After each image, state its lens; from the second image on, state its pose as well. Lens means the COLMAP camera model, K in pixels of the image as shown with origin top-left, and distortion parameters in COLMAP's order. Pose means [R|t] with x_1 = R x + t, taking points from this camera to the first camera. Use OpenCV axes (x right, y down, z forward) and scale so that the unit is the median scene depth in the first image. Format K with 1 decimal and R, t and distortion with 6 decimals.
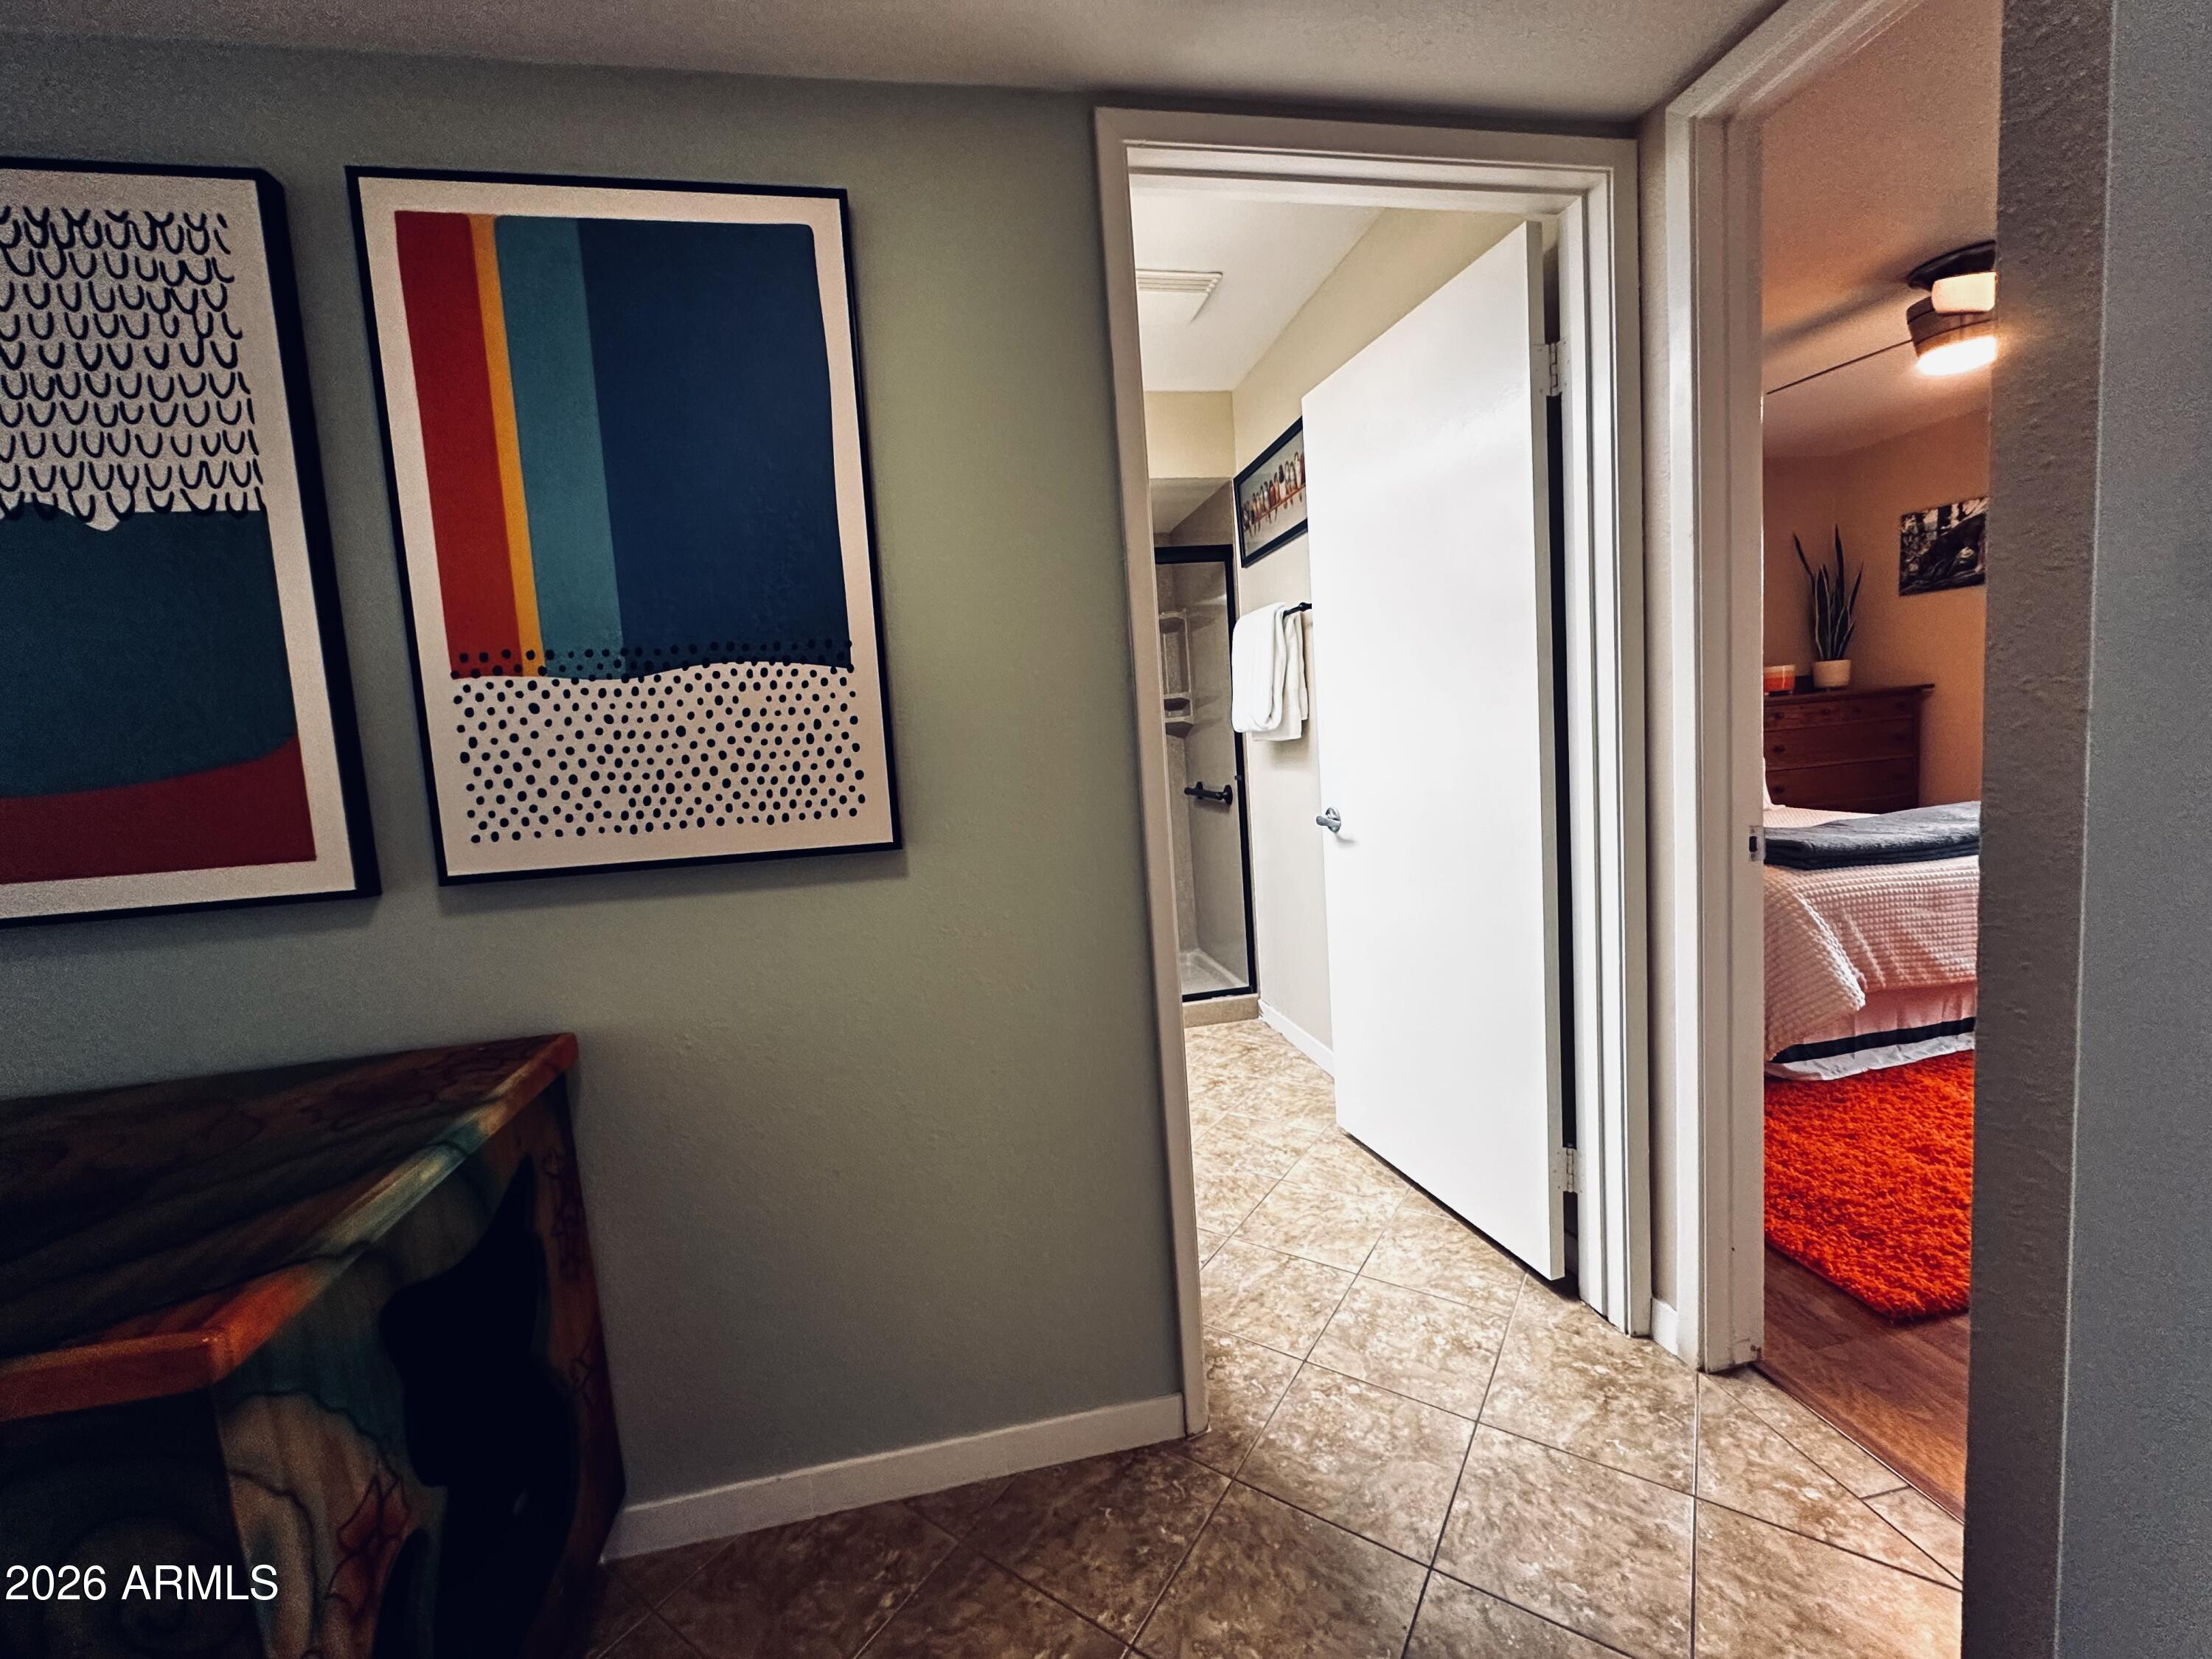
lens RADIAL K [[883.7, 0, 1099.7], [0, 883.7, 830.3], [0, 0, 1]] dist [-0.004688, 0.000760]
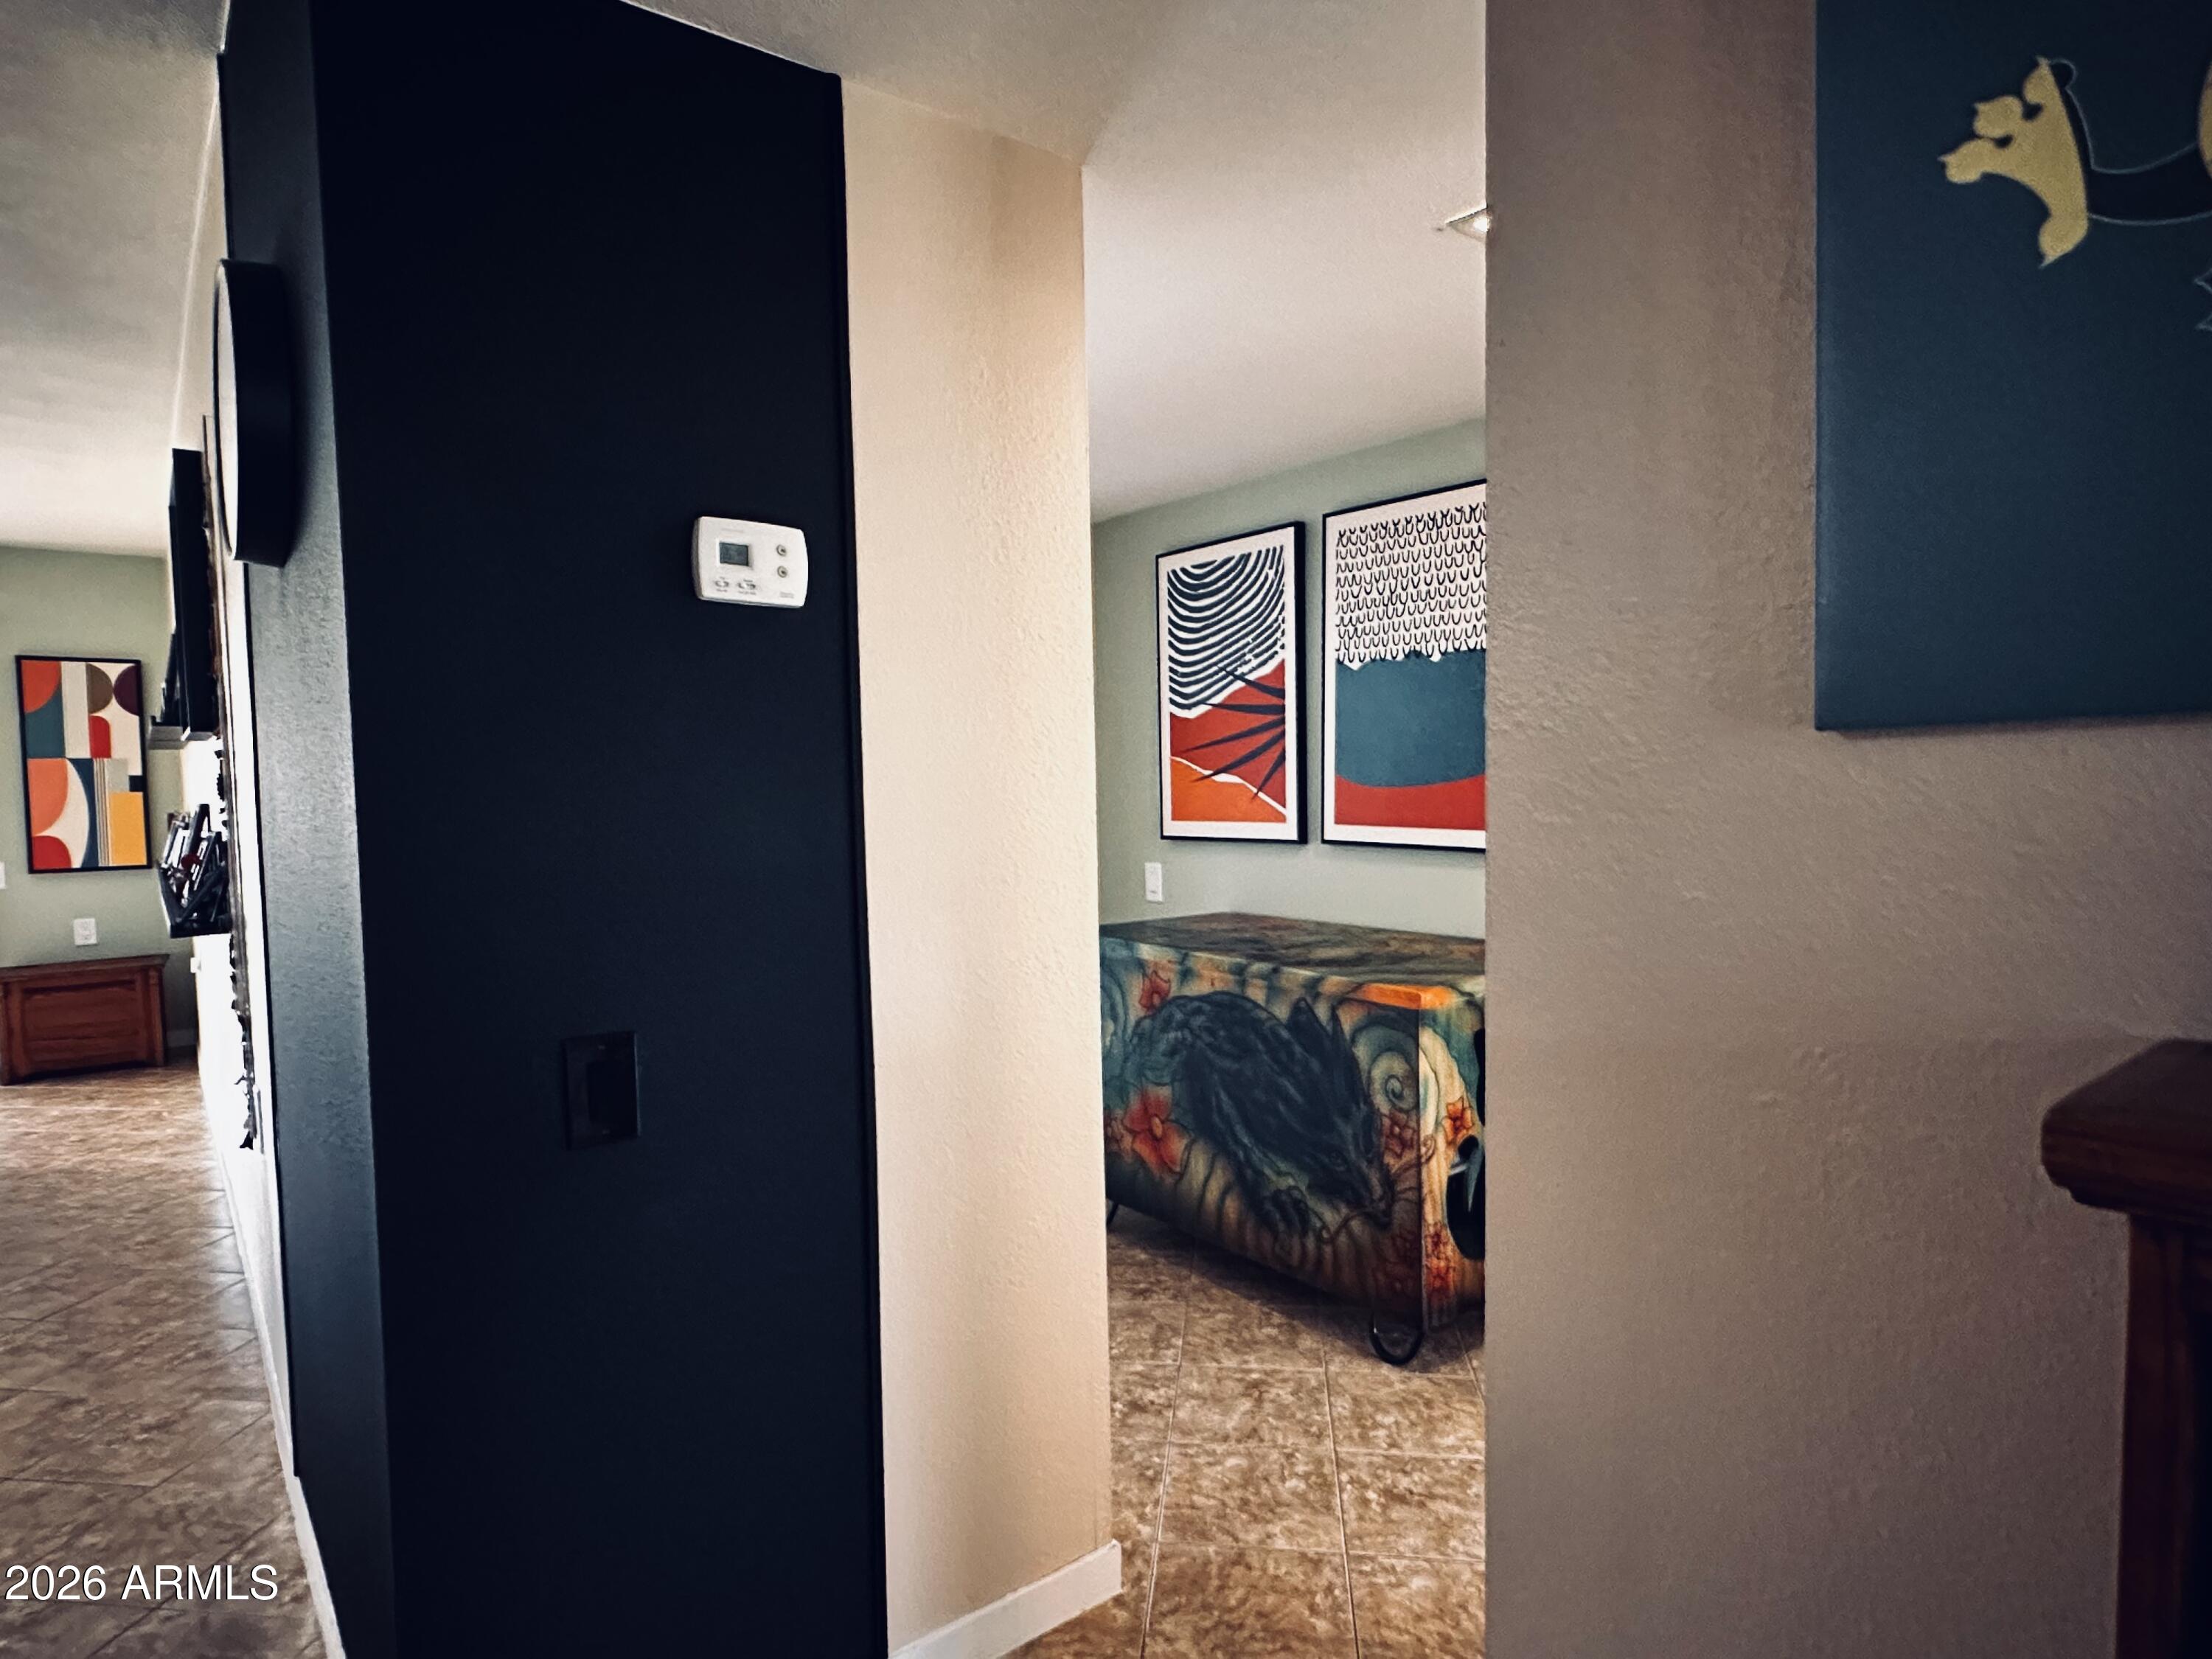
lens RADIAL K [[1237.2, 0, 1096.2], [0, 1237.2, 847.2], [0, 0, 1]] dist [0.003226, -0.001688]
pose [[0.449871, 0.115421, -0.885604, 1.115319], [-0.105045, 0.991569, 0.075870, -0.044141], [0.886894, 0.058897, 0.458203, -0.996652]]
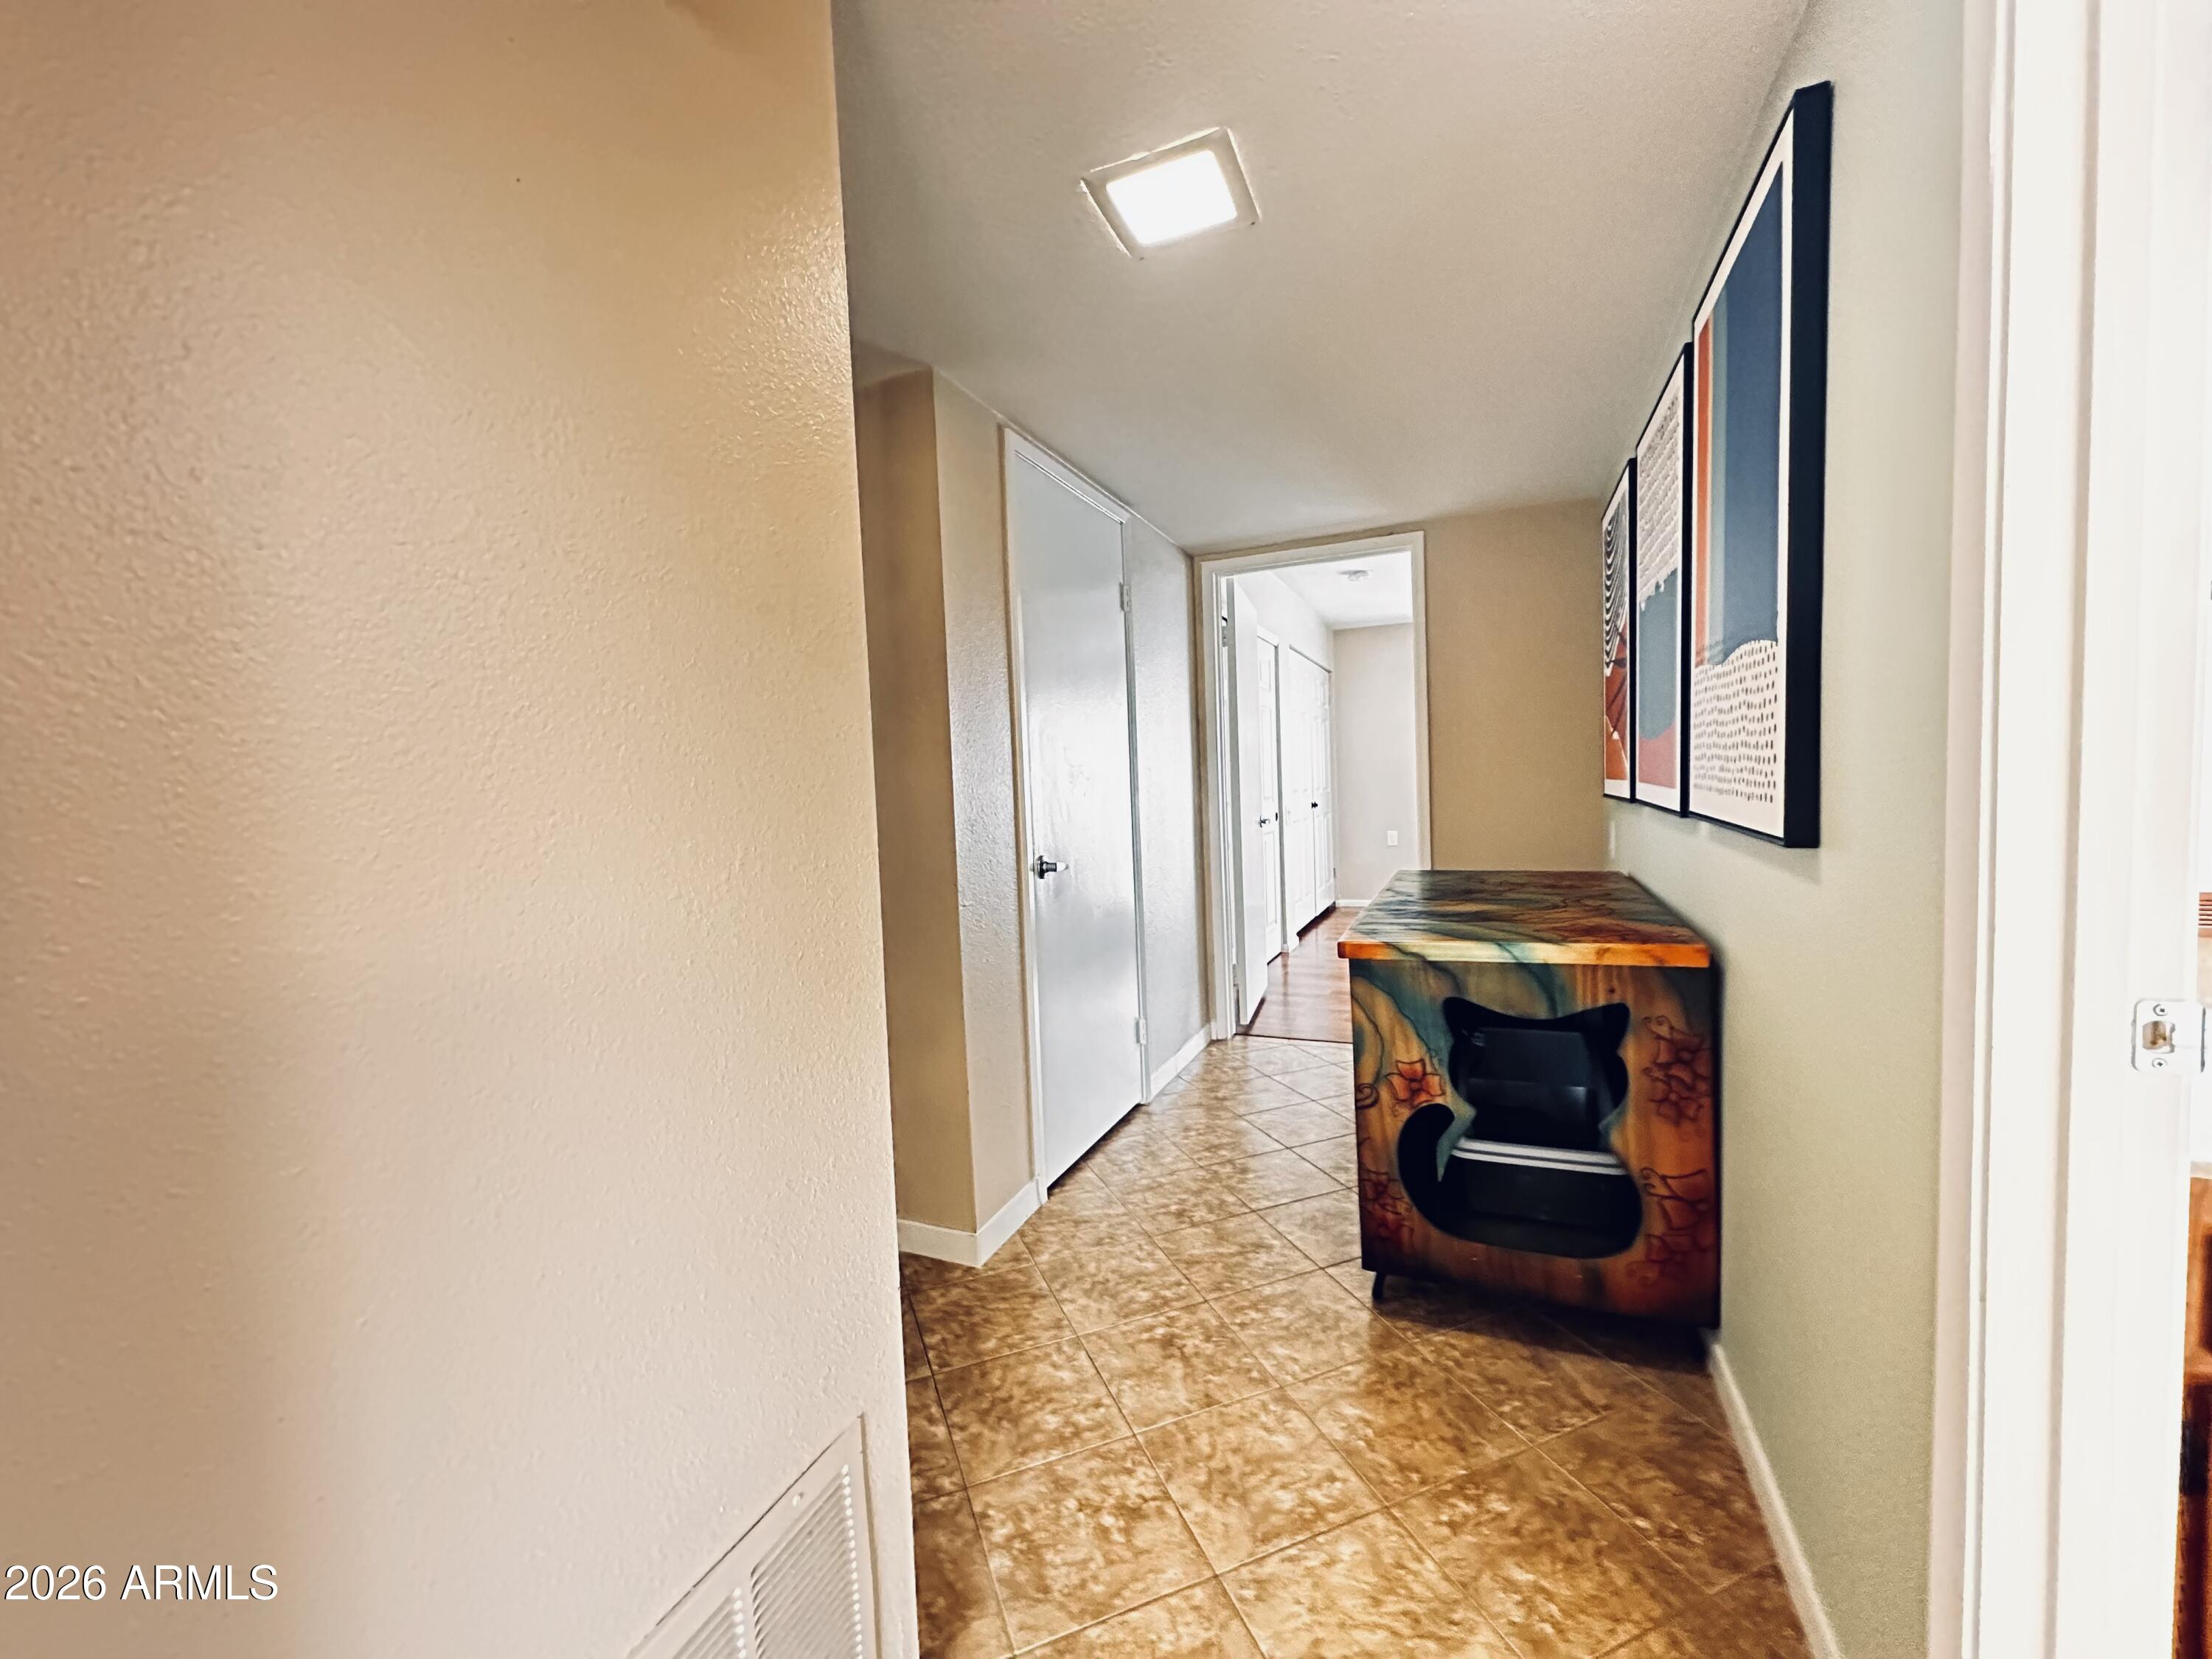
lens RADIAL K [[883.7, 0, 1106.0], [0, 883.7, 831.1], [0, 0, 1]] dist [-0.004688, 0.000760]
pose [[-0.564639, 0.140616, -0.813271, 1.001048], [-0.005334, 0.984737, 0.173967, -0.166427], [0.825320, 0.102567, -0.555271, 1.092498]]
